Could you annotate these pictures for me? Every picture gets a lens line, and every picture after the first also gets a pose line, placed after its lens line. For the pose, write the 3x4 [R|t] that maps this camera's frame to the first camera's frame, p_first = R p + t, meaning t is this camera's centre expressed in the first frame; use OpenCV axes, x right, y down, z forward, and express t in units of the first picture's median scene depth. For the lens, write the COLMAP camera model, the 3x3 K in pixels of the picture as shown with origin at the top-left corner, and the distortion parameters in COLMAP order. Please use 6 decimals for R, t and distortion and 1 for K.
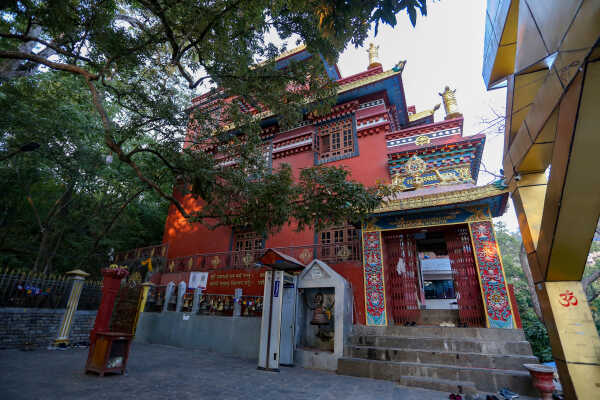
lens RADIAL K [[290.3, 0, 298.7], [0, 290.3, 198.2], [0, 0, 1]] dist [-0.069861, 0.027986]
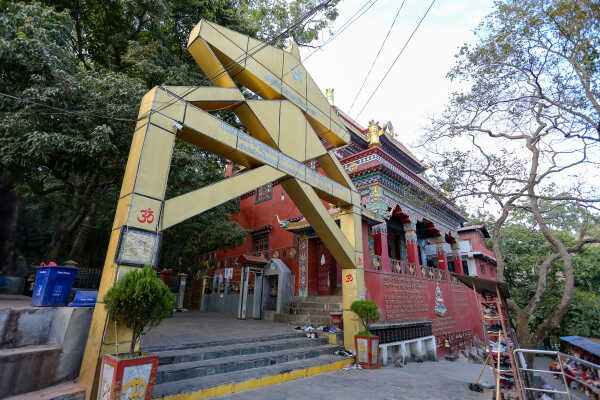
lens RADIAL K [[290.3, 0, 302.3], [0, 290.3, 201.9], [0, 0, 1]] dist [-0.069861, 0.027986]
pose [[0.949682, -0.116161, -0.290878, 0.608125], [0.131653, 0.990706, 0.034198, -0.119682], [0.284202, -0.070772, 0.956149, -0.429427]]
